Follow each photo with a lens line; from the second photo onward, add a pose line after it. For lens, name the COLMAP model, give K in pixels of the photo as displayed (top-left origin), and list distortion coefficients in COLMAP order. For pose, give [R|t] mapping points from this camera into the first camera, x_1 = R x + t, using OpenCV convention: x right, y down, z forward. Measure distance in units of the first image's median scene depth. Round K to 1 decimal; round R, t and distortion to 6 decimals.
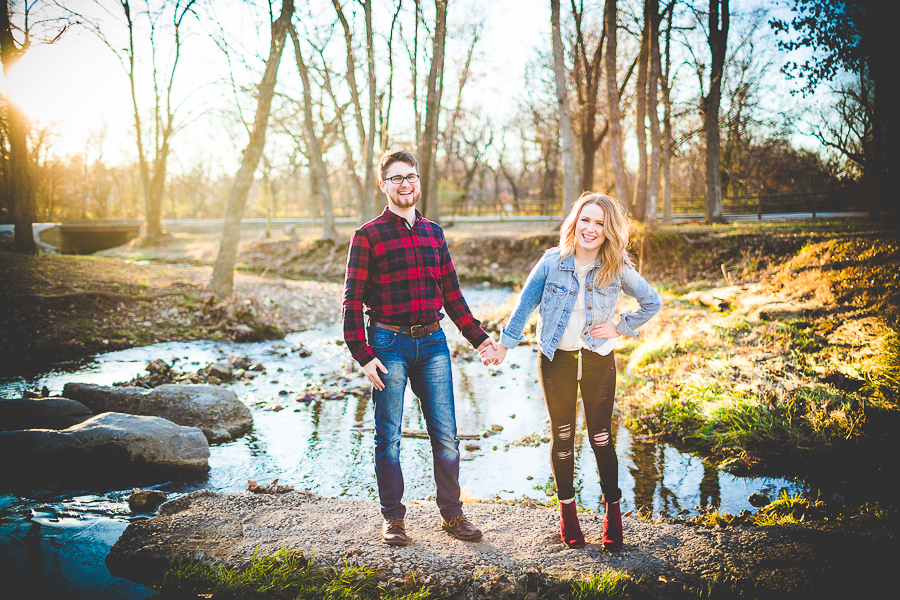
lens RADIAL K [[963.1, 0, 500.3], [0, 963.1, 304.5], [0, 0, 1]] dist [-0.081682, 0.000000]
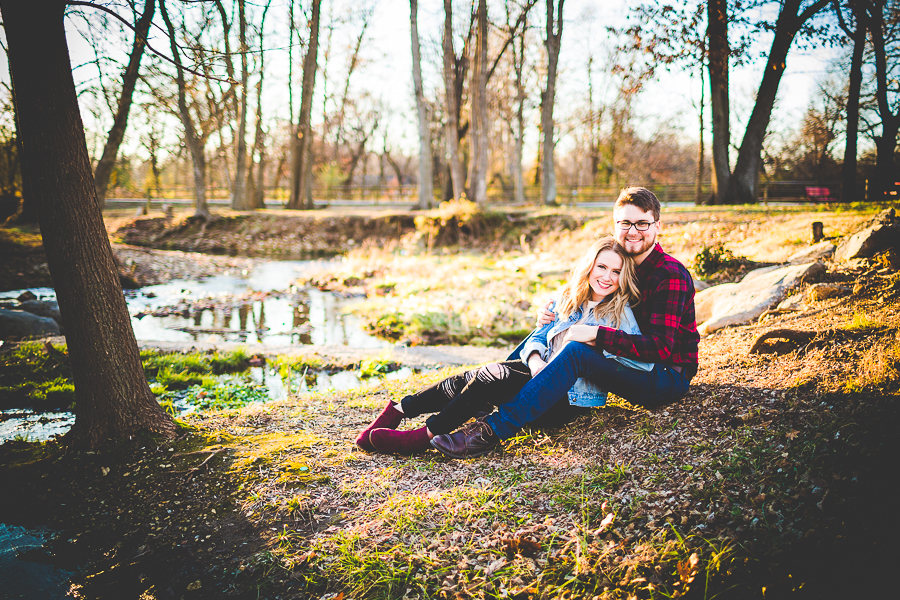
lens RADIAL K [[963.1, 0, 513.4], [0, 963.1, 317.7], [0, 0, 1]] dist [-0.081682, 0.000000]
pose [[0.992353, 0.009387, 0.123074, 0.042527], [-0.012500, 0.999621, 0.024545, 0.016565], [-0.122797, -0.025896, 0.992094, -0.108503]]
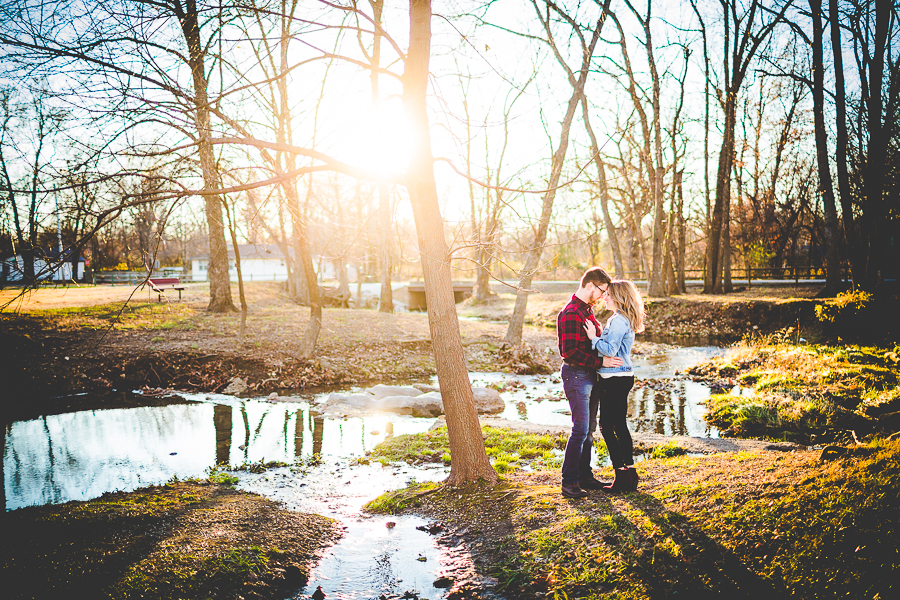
lens RADIAL K [[963.1, 0, 445.1], [0, 963.1, 301.3], [0, 0, 1]] dist [-0.081682, 0.000000]
pose [[0.923066, 0.007506, -0.384569, 0.087387], [-0.031786, 0.997878, -0.056818, 0.005937], [0.383327, 0.064670, 0.921346, -0.196299]]
